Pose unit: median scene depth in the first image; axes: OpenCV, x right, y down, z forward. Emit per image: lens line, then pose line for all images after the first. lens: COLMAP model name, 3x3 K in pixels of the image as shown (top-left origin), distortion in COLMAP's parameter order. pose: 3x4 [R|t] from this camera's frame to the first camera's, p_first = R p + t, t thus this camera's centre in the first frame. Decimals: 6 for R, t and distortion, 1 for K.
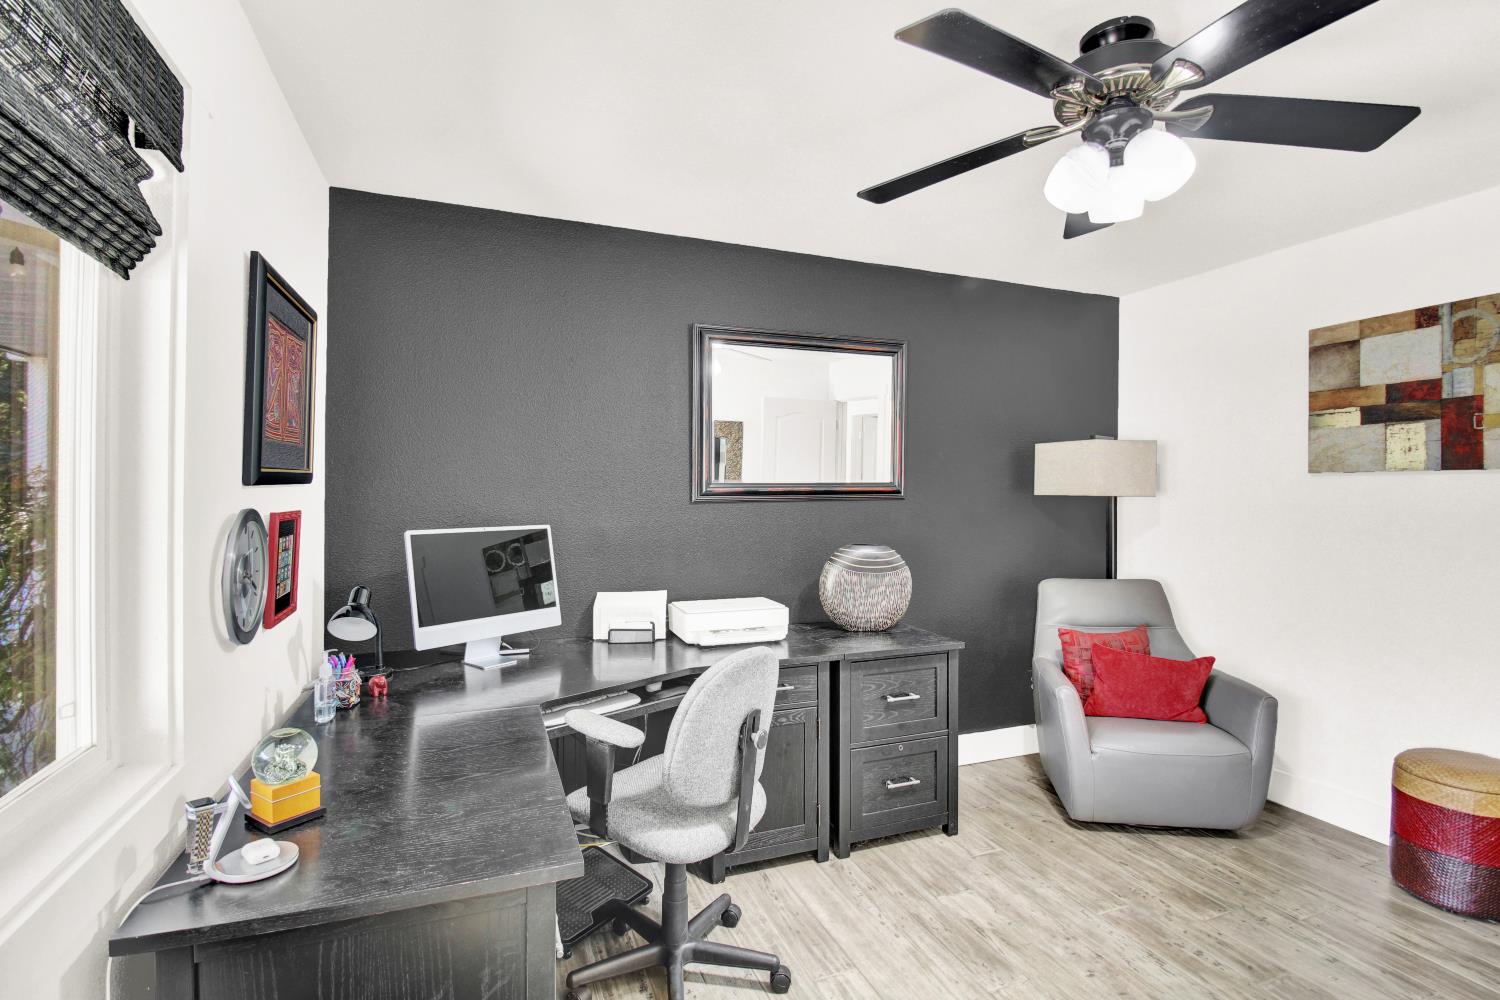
lens RADIAL K [[701.9, 0, 761.4], [0, 701.9, 495.2], [0, 0, 1]] dist [0.003005, -0.014727]
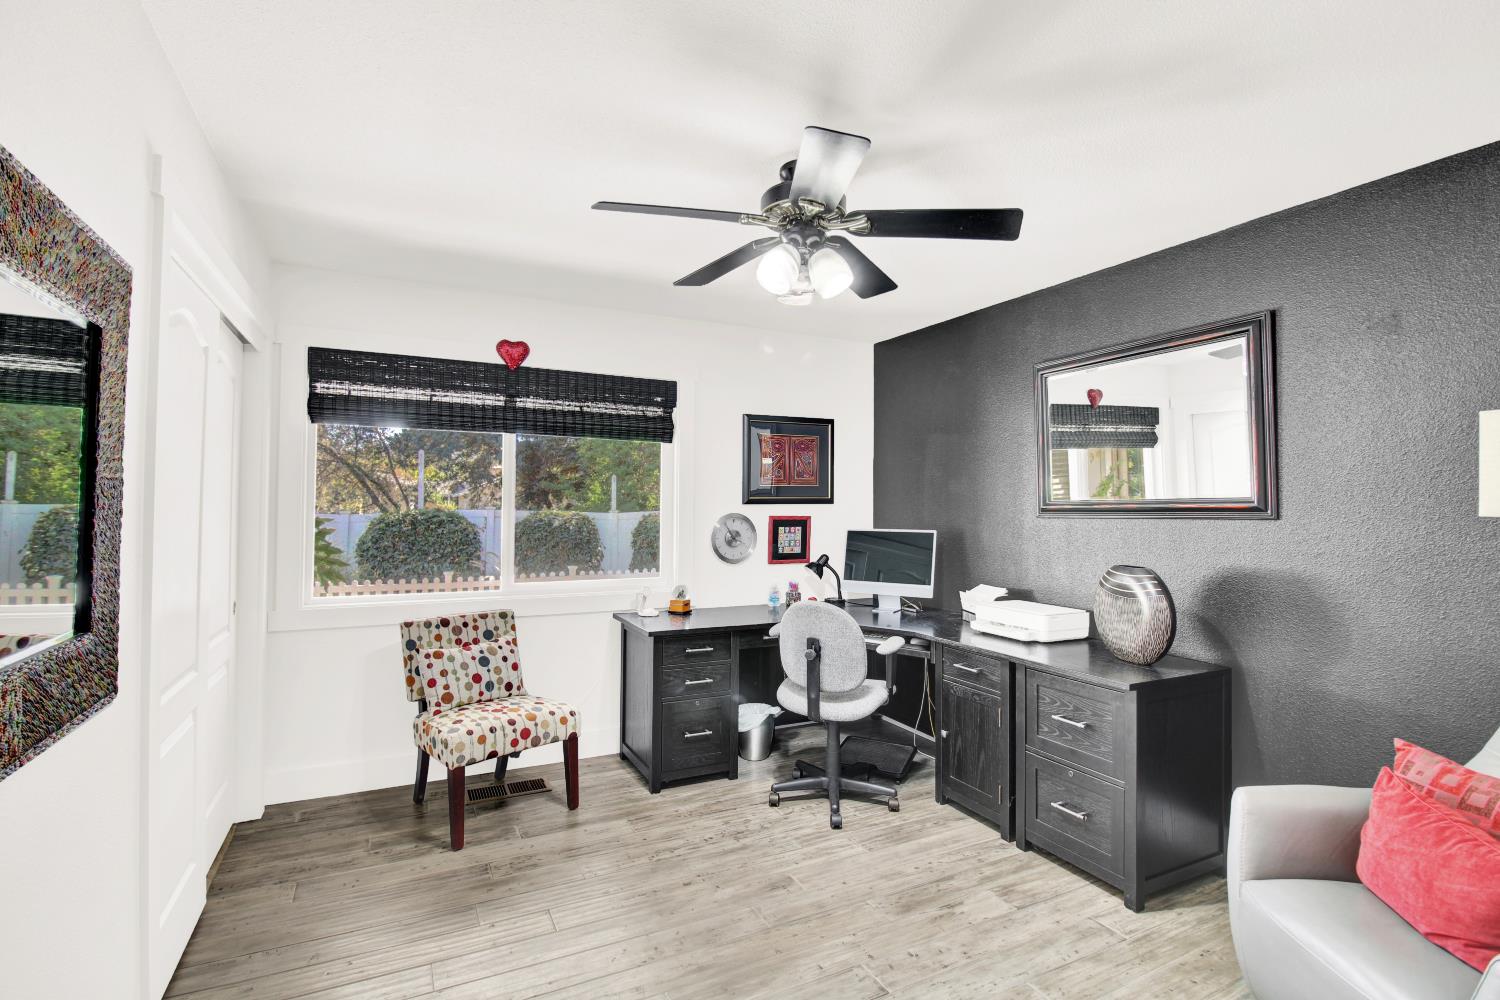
lens RADIAL K [[701.9, 0, 761.4], [0, 701.9, 495.2], [0, 0, 1]] dist [0.003005, -0.014727]
pose [[0.114602, -0.015530, -0.993290, 1.185799], [-0.010235, 0.999806, -0.016812, -0.002834], [0.993359, 0.012093, 0.114421, 0.492059]]
